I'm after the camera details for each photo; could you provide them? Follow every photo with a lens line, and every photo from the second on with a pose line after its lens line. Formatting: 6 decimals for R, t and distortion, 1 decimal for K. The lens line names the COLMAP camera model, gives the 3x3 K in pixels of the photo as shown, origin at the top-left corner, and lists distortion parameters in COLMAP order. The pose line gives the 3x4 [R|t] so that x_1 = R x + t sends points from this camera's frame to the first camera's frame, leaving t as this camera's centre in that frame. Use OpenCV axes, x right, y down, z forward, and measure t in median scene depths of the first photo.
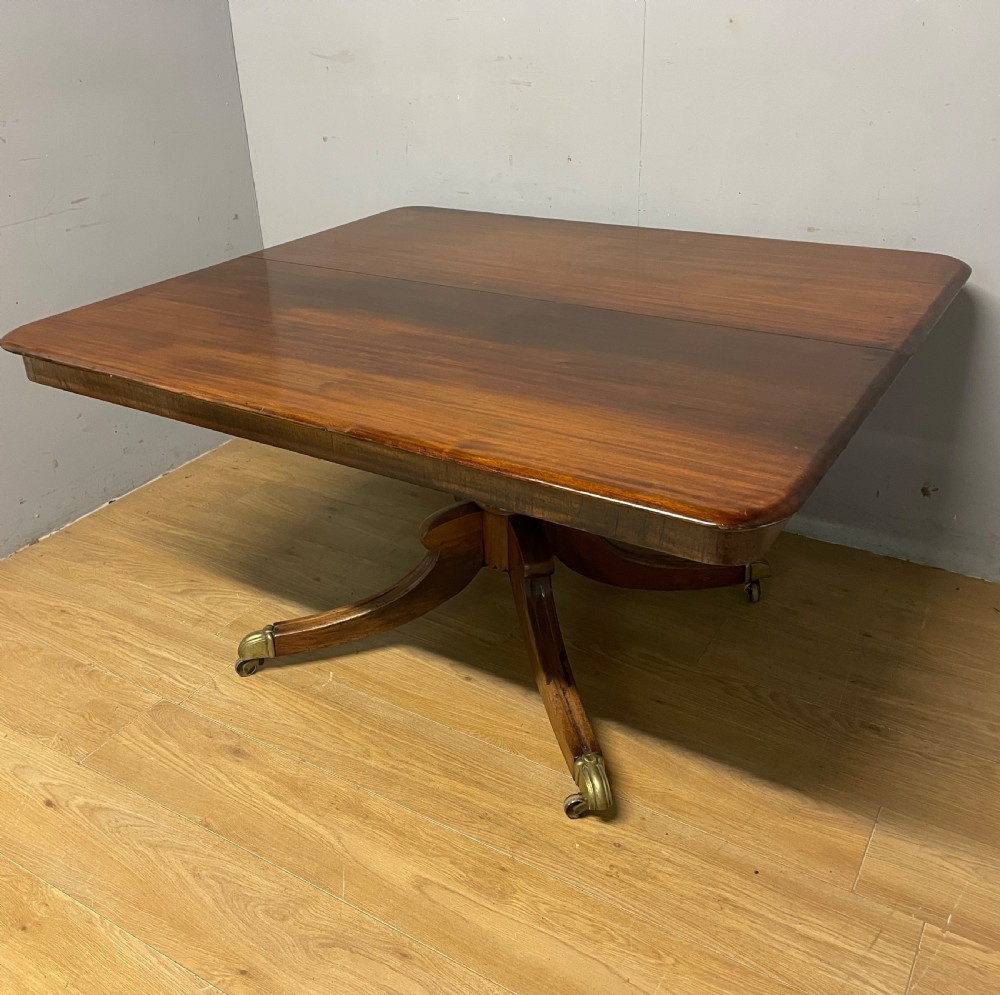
lens RADIAL K [[1037.6, 0, 491.6], [0, 1037.6, 434.9], [0, 0, 1]] dist [0.027320, 0.000000]
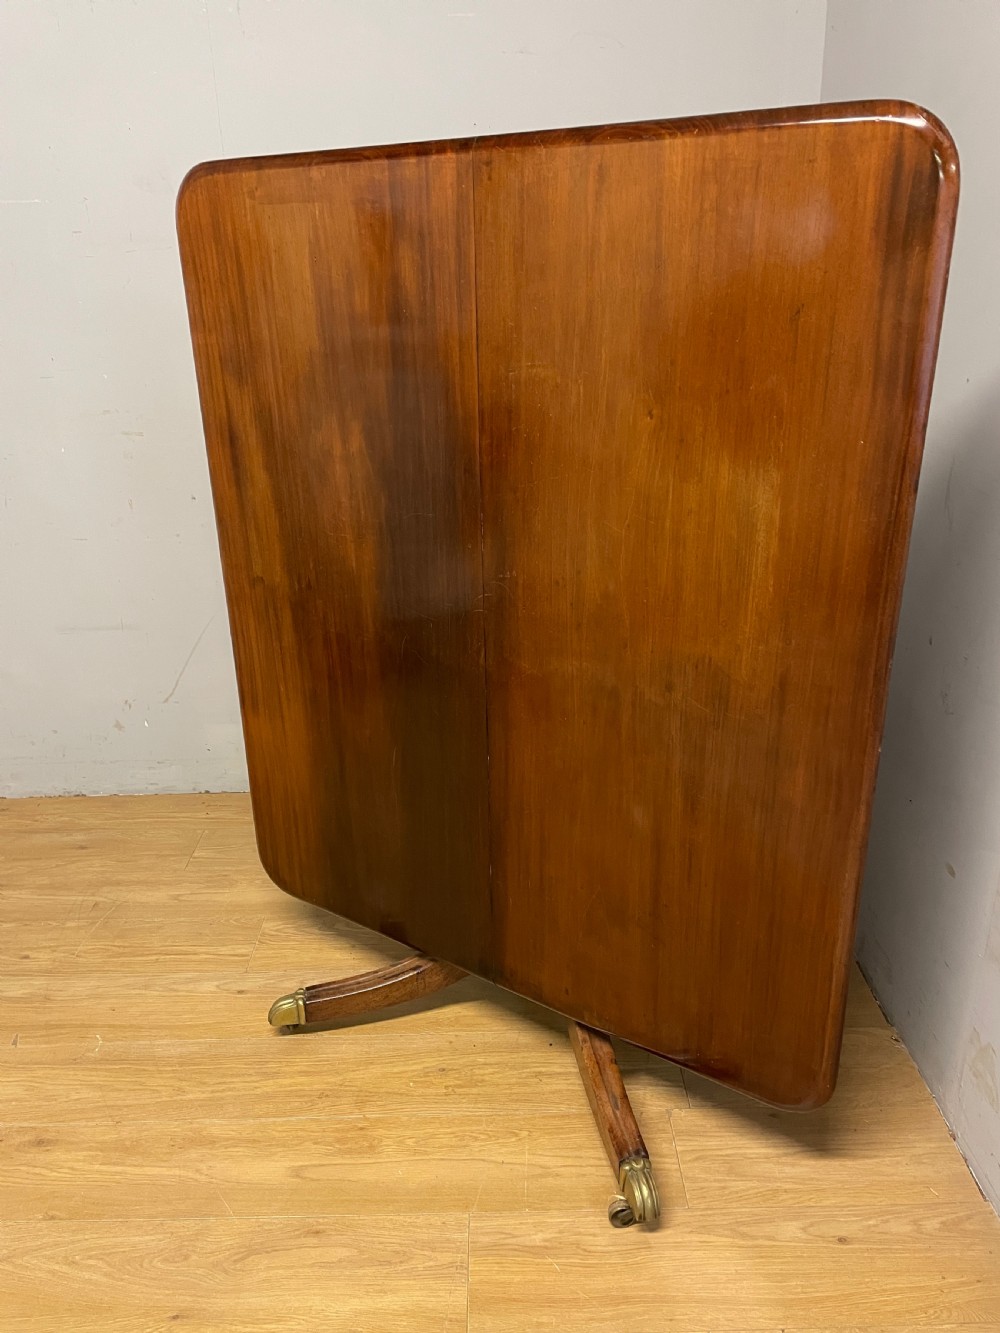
lens RADIAL K [[1027.6, 0, 508.9], [0, 1027.6, 656.5], [0, 0, 1]] dist [0.078674, -0.103320]
pose [[0.848008, -0.181649, 0.497882, -0.288540], [0.217952, 0.975841, -0.015193, -0.024231], [-0.483094, 0.121398, 0.867112, -0.096283]]
